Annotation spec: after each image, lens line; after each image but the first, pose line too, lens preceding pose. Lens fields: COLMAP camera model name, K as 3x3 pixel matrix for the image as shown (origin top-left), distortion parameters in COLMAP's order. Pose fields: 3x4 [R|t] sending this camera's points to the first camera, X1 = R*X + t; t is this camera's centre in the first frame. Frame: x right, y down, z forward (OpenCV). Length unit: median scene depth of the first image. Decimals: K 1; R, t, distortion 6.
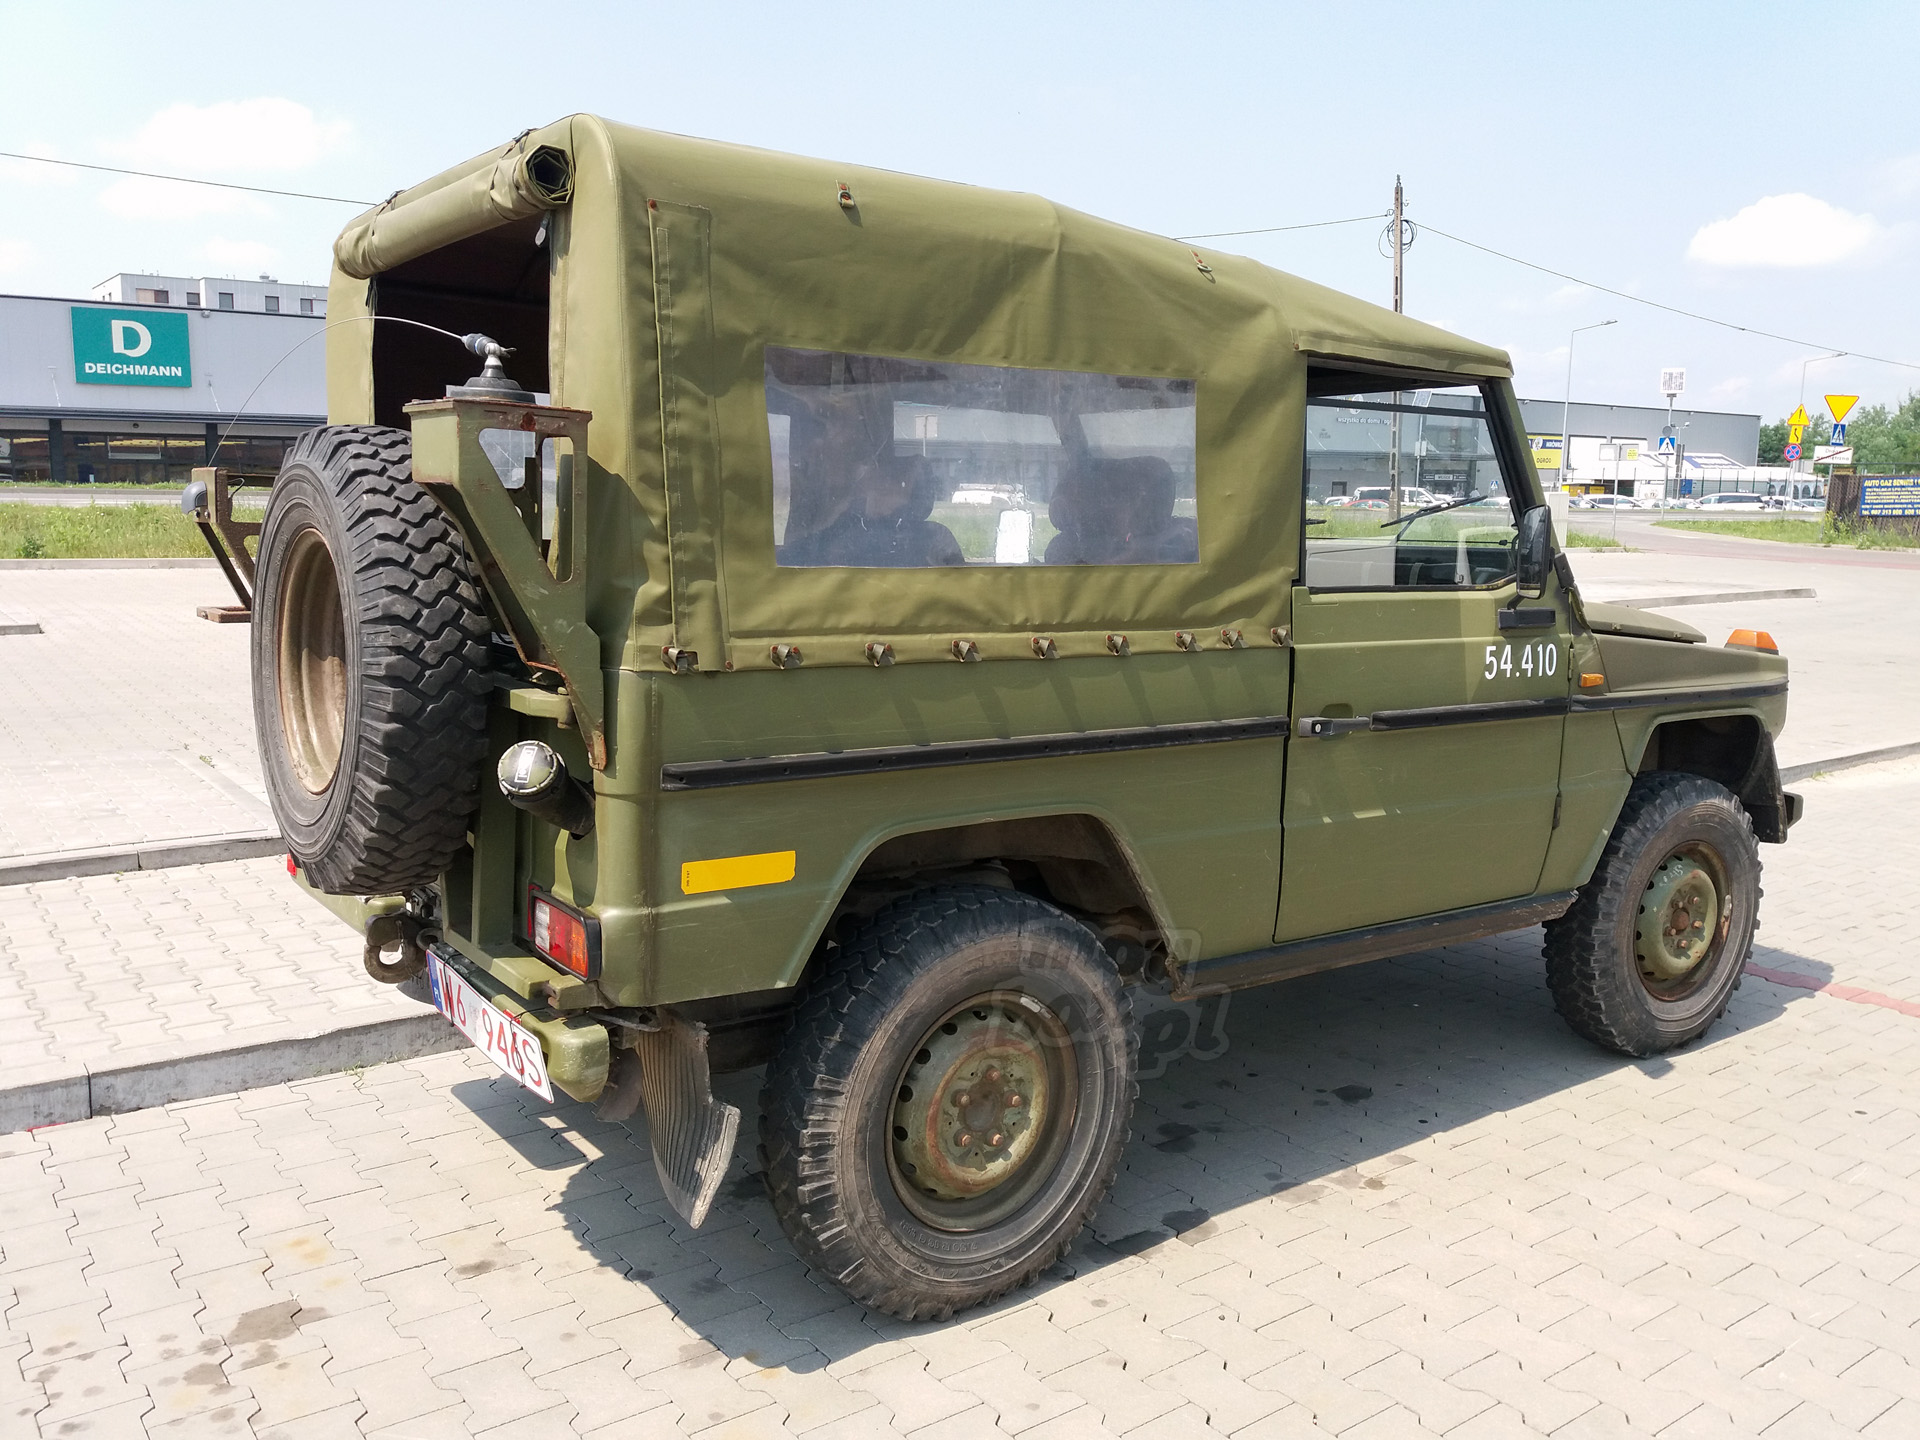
lens RADIAL K [[1571.7, 0, 960.0], [0, 1571.7, 720.0], [0, 0, 1]] dist [0.200133, -0.506323]
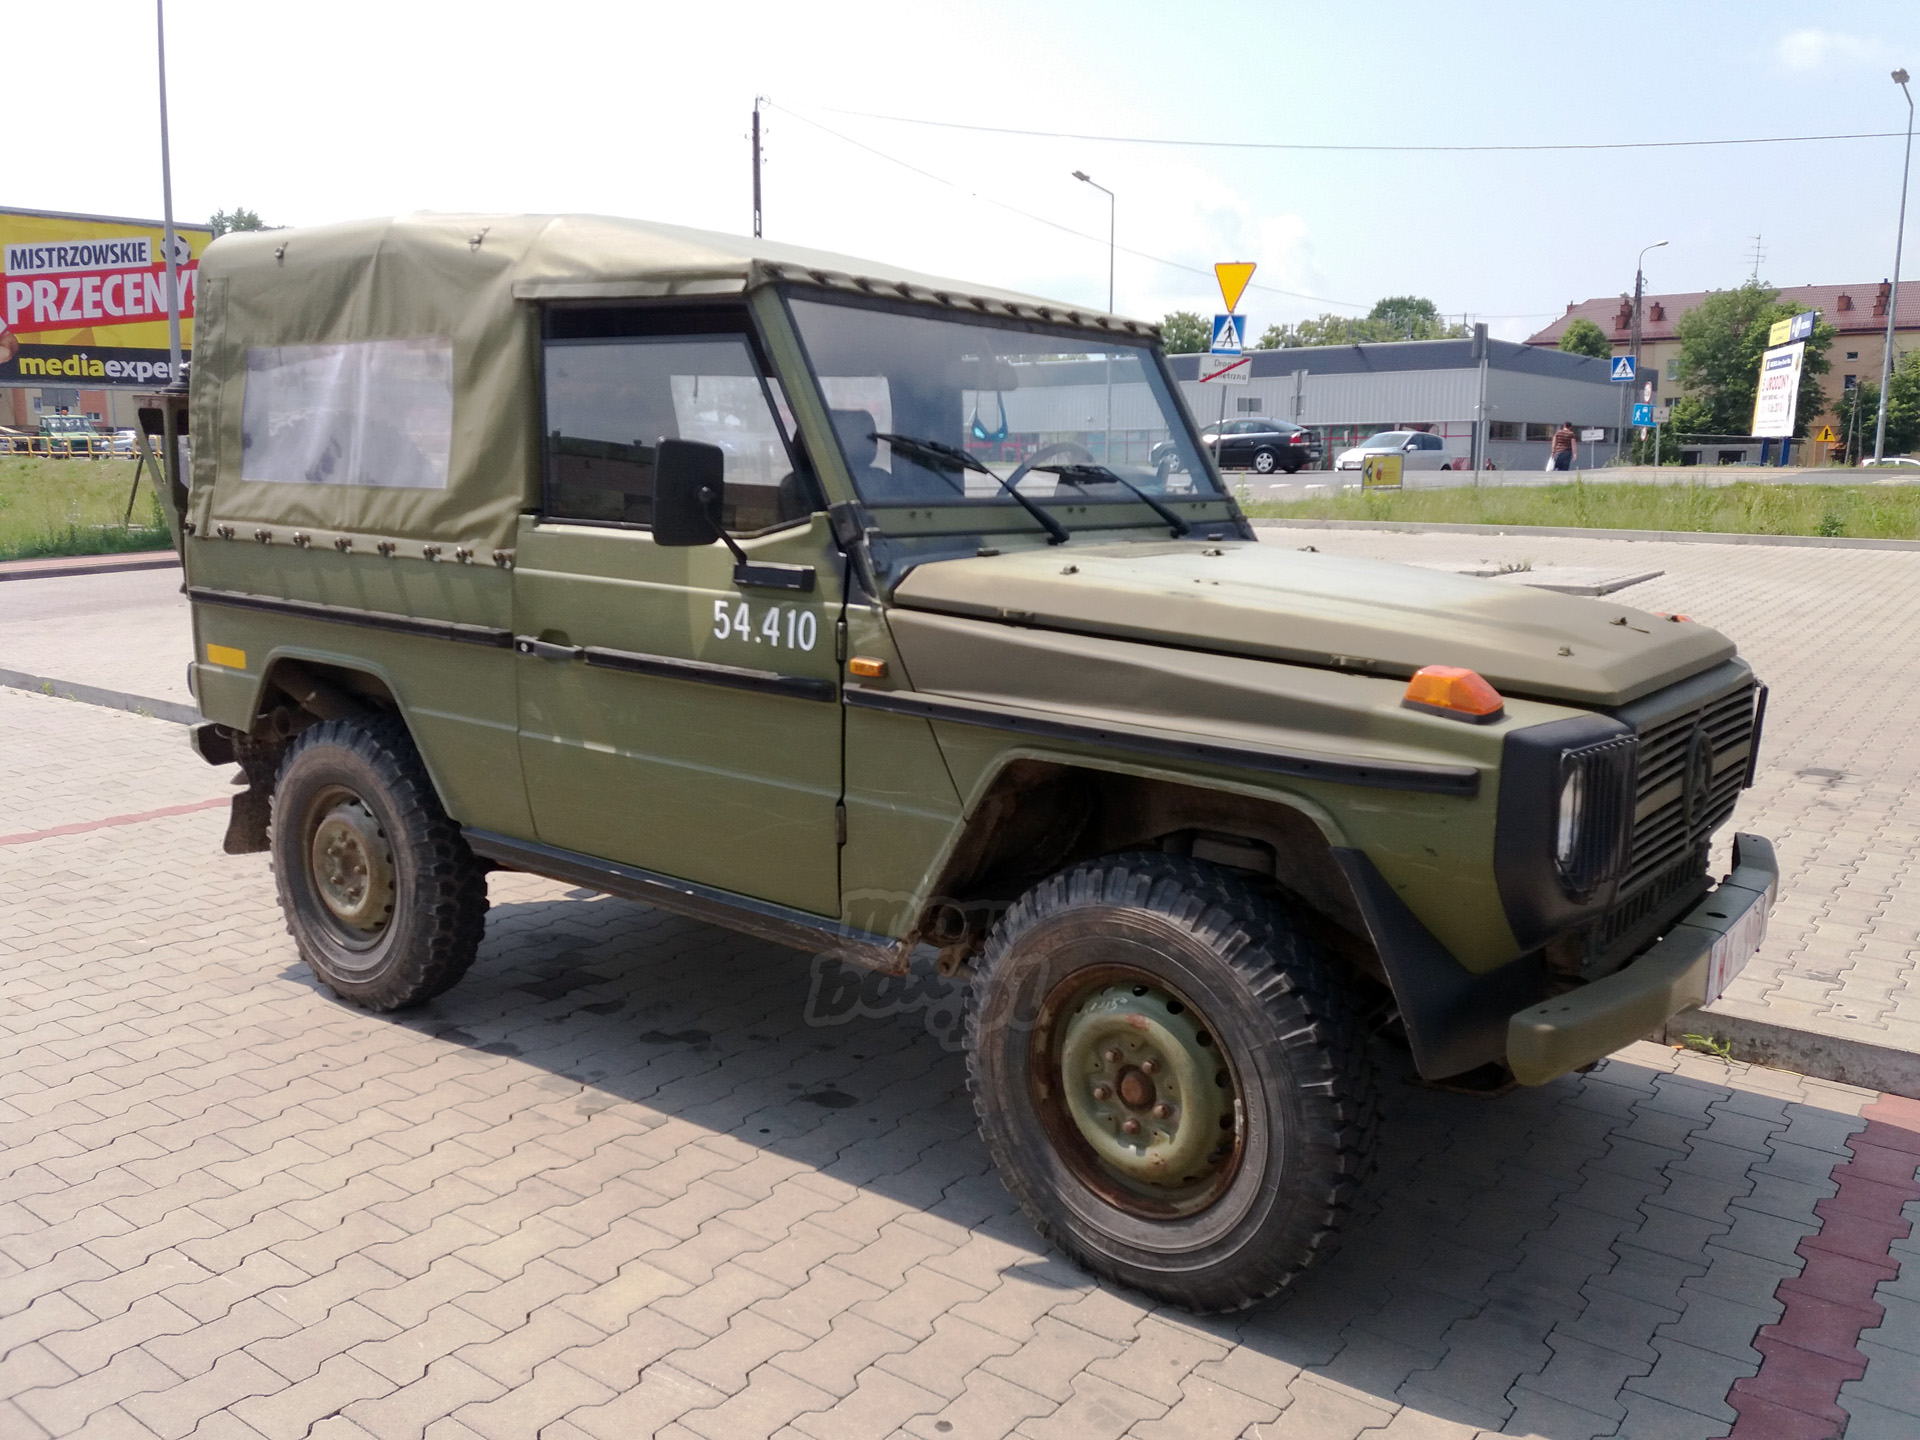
lens RADIAL K [[1571.7, 0, 960.0], [0, 1571.7, 720.0], [0, 0, 1]] dist [0.200133, -0.506323]
pose [[0.267788, 0.144319, -0.952608, 1.374701], [-0.139058, 0.984155, 0.110007, -0.109067], [0.953390, 0.103009, 0.283614, 0.998906]]
